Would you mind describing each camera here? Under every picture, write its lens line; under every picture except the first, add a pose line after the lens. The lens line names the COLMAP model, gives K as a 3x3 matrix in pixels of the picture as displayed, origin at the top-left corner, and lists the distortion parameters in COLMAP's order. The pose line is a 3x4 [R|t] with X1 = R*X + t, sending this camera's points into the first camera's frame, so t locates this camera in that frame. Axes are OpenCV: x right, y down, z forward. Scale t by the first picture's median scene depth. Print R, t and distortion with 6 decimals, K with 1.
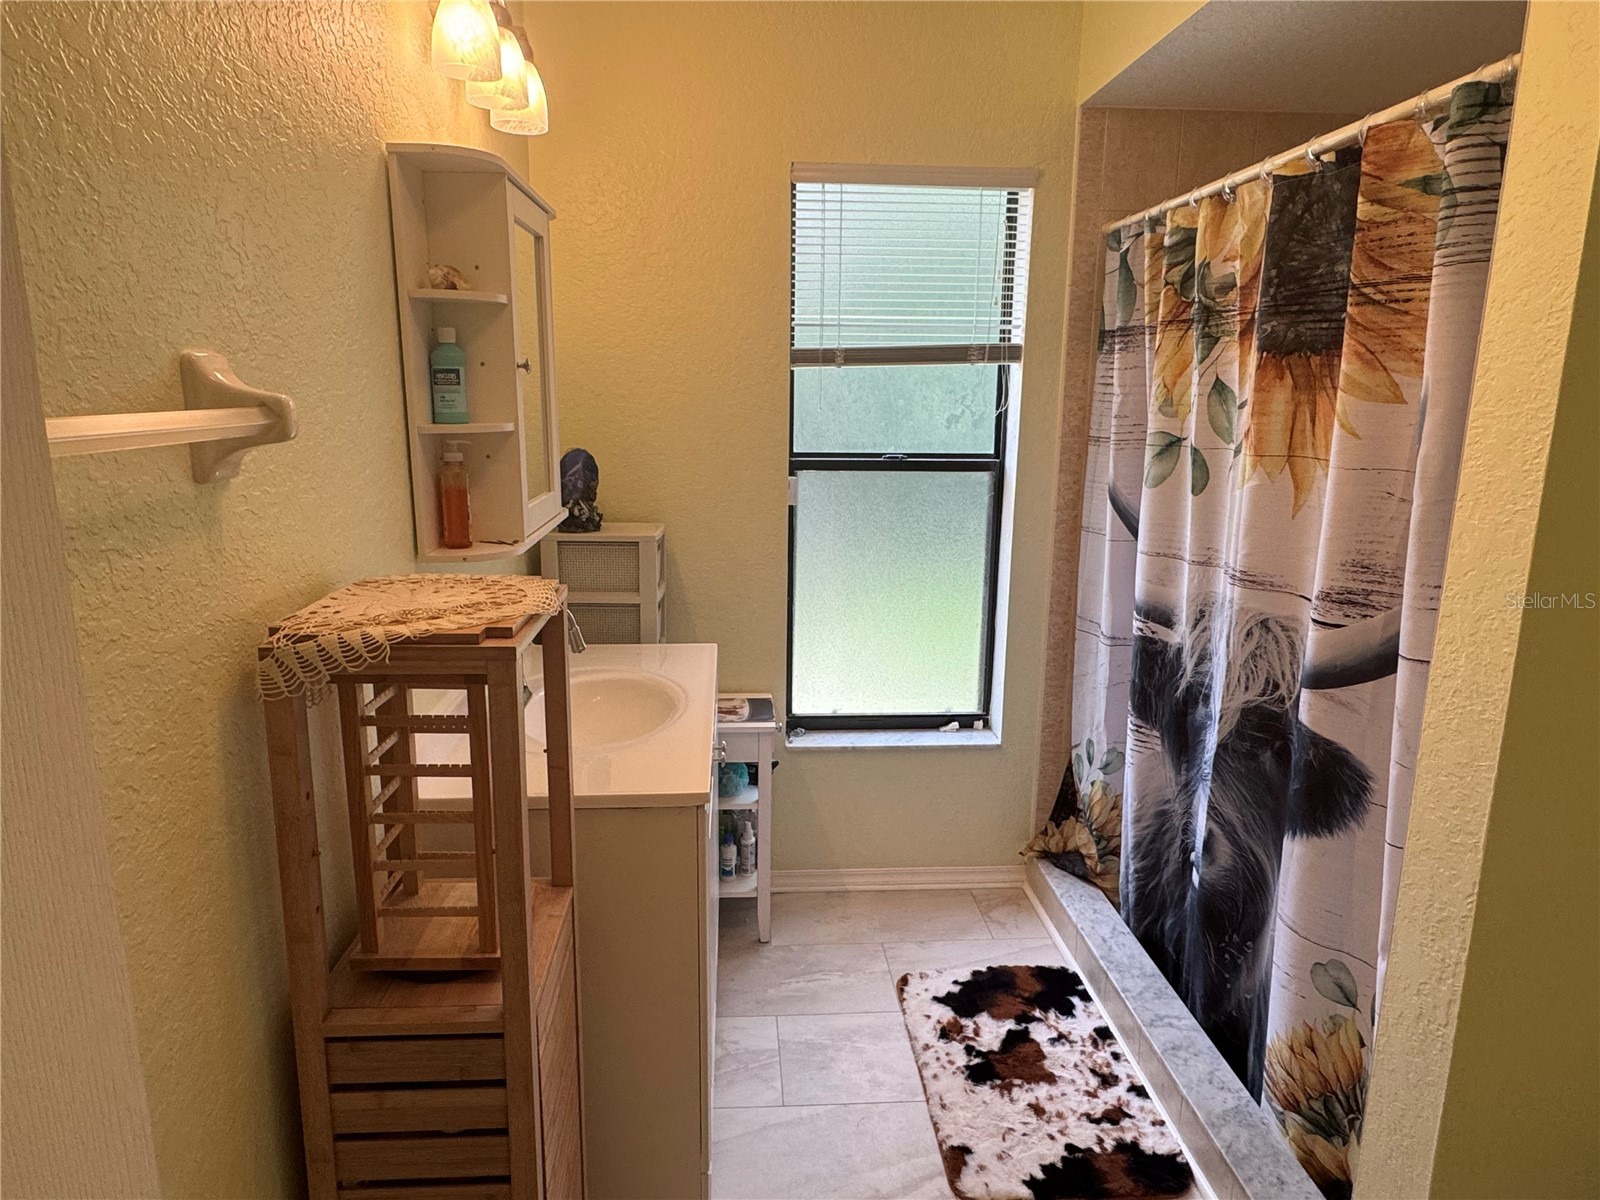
lens RADIAL K [[981.5, 0, 800.0], [0, 981.5, 600.0], [0, 0, 1]] dist [-0.004944, 0.000827]
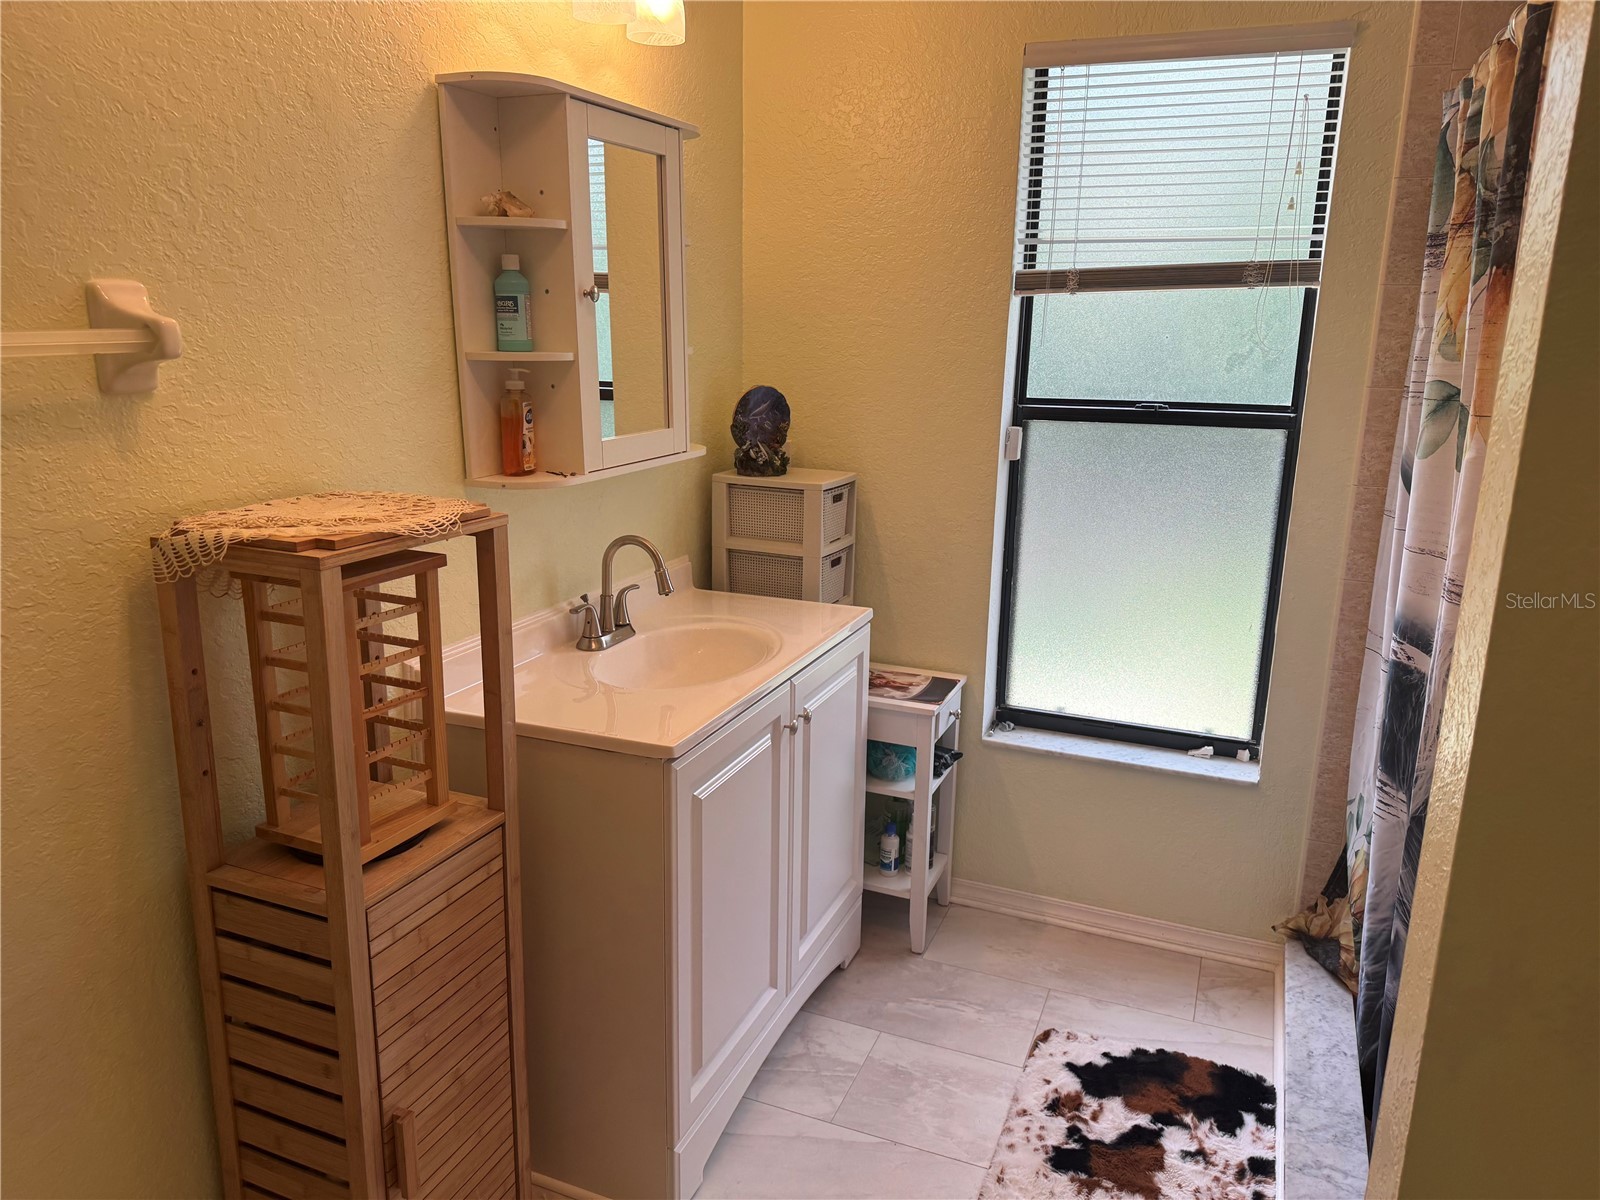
lens RADIAL K [[1126.8, 0, 804.3], [0, 1126.8, 611.1], [0, 0, 1]] dist [0.079810, -0.117874]
pose [[0.900283, 0.112288, -0.420573, 0.299900], [-0.096526, 0.993601, 0.058656, -0.007635], [0.424468, -0.012211, 0.905360, 0.042070]]
